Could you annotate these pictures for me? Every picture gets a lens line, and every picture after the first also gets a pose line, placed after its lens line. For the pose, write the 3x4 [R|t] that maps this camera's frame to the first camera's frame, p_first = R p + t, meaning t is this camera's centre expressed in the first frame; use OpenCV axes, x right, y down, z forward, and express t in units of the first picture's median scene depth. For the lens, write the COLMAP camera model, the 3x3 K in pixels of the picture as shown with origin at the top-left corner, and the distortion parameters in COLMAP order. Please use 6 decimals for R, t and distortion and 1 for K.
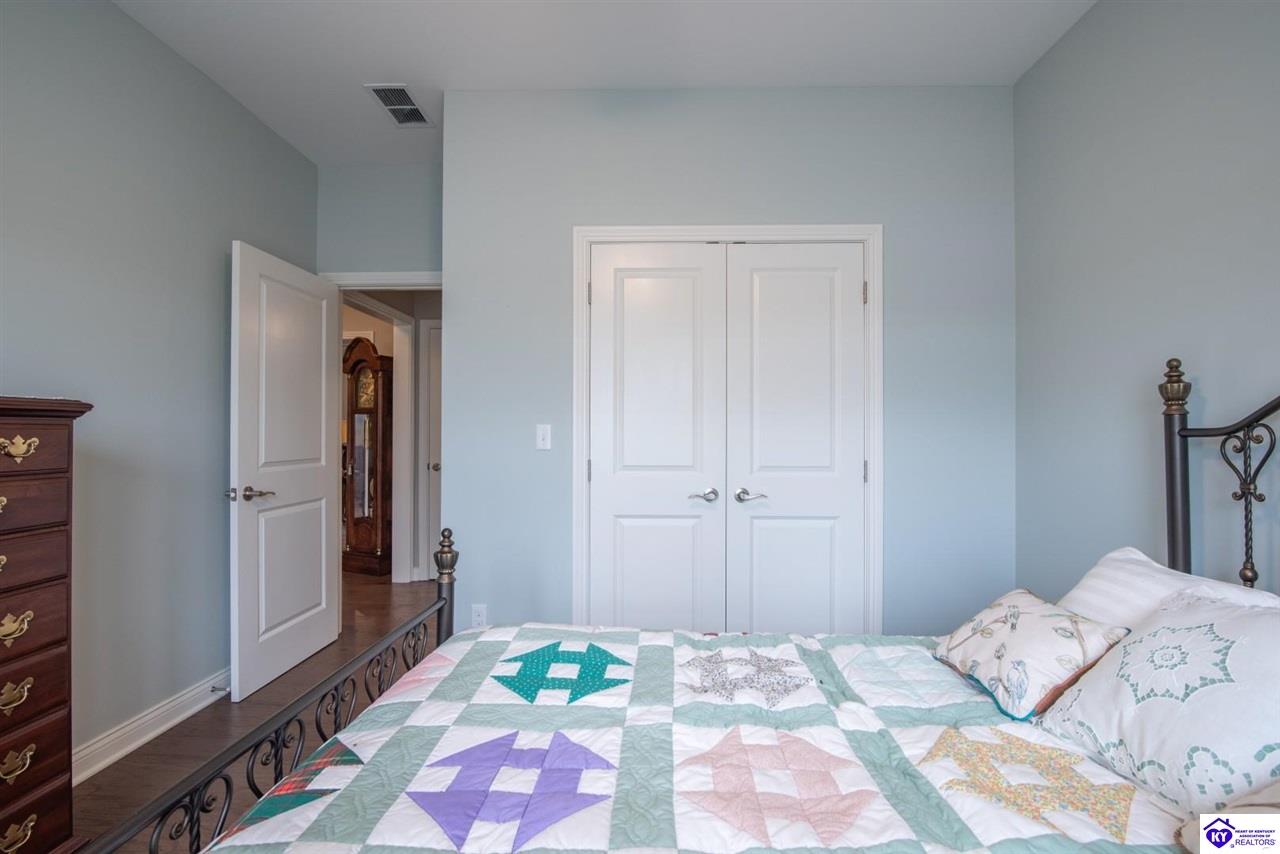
lens RADIAL K [[589.7, 0, 642.2], [0, 589.7, 431.6], [0, 0, 1]] dist [-0.020474, -0.000055]
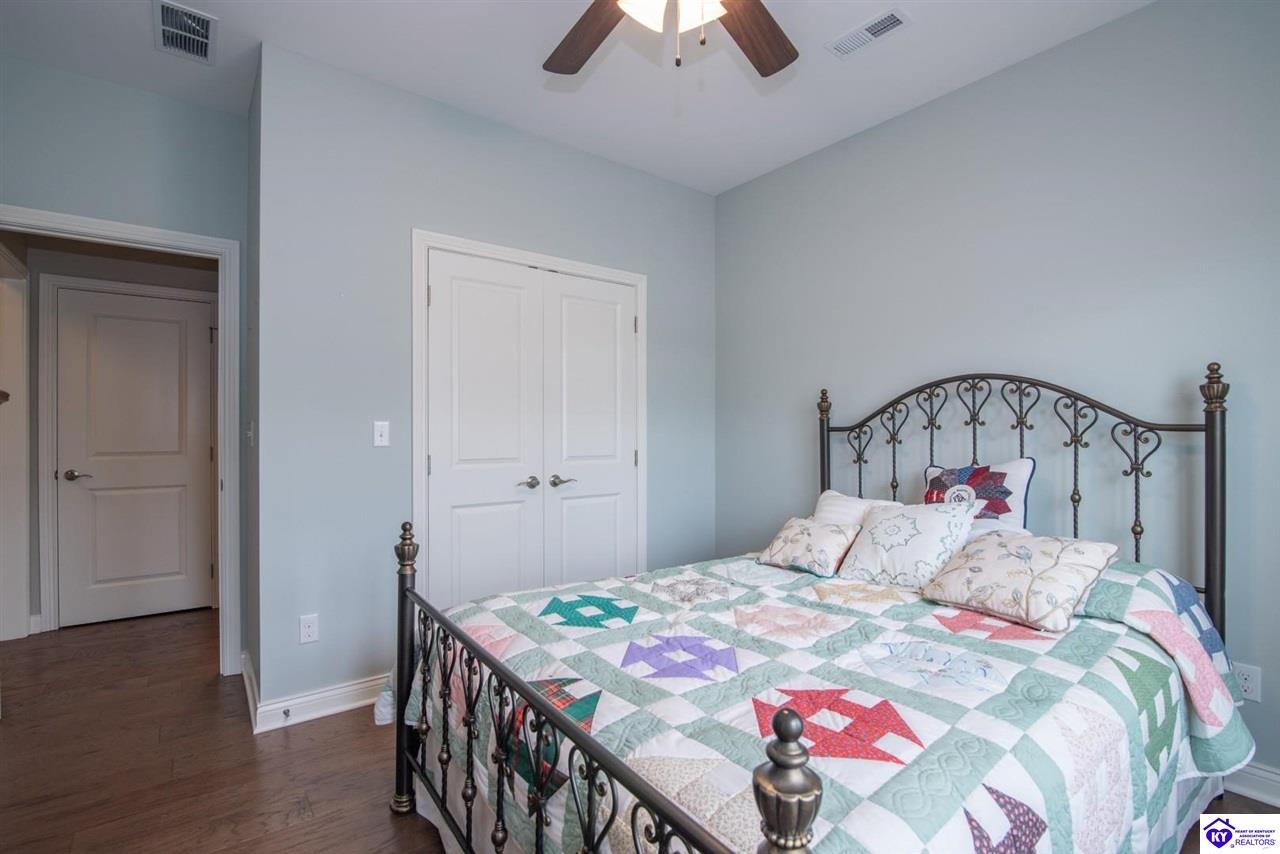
lens RADIAL K [[589.7, 0, 642.2], [0, 589.7, 431.6], [0, 0, 1]] dist [-0.020474, -0.000055]
pose [[0.768755, -0.003731, 0.639533, -0.816960], [-0.001559, 0.999969, 0.007708, -0.004688], [-0.639542, -0.006922, 0.768725, -0.078157]]
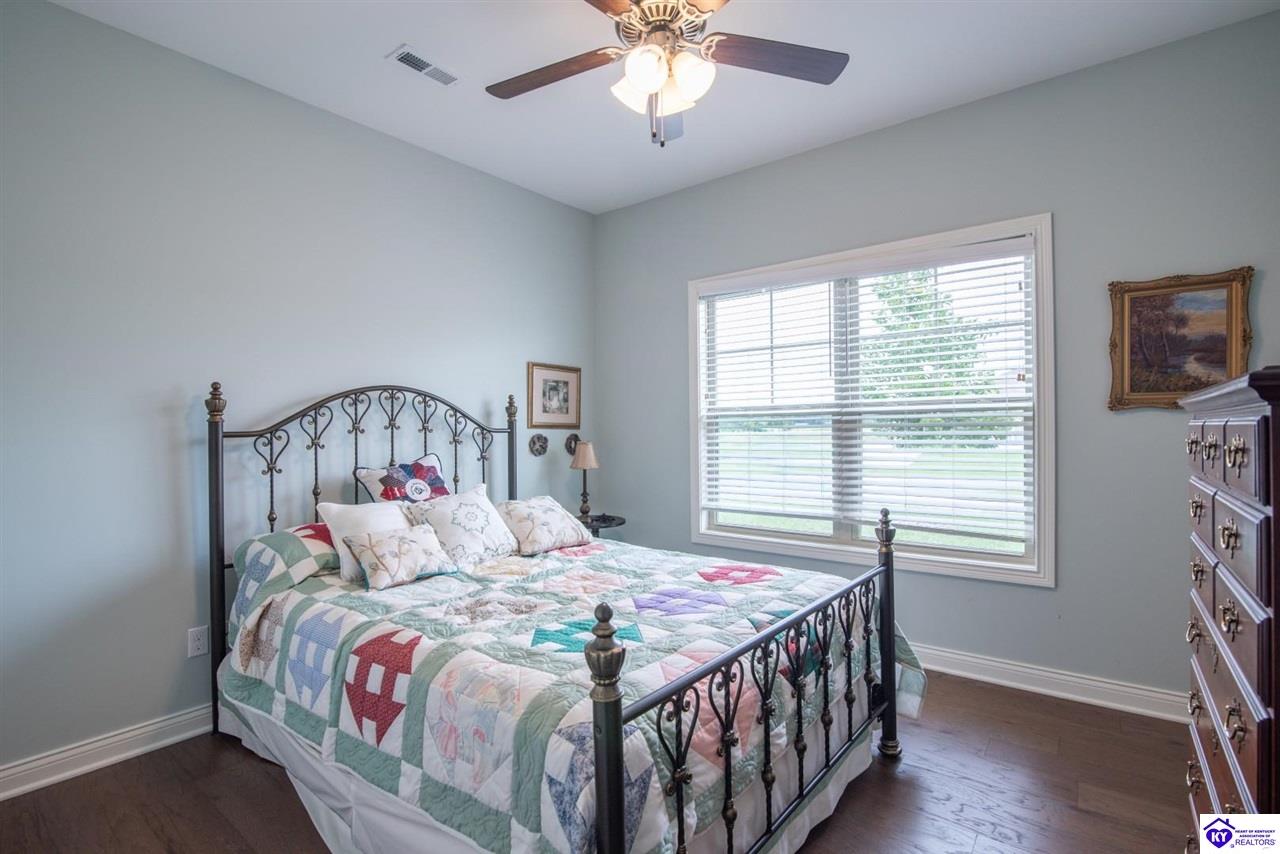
lens RADIAL K [[589.7, 0, 642.2], [0, 589.7, 431.6], [0, 0, 1]] dist [-0.020474, -0.000055]
pose [[-0.816127, 0.001761, 0.577871, -0.834230], [0.005095, 0.999978, 0.004148, -0.007389], [-0.577851, 0.006330, -0.816118, 1.759790]]
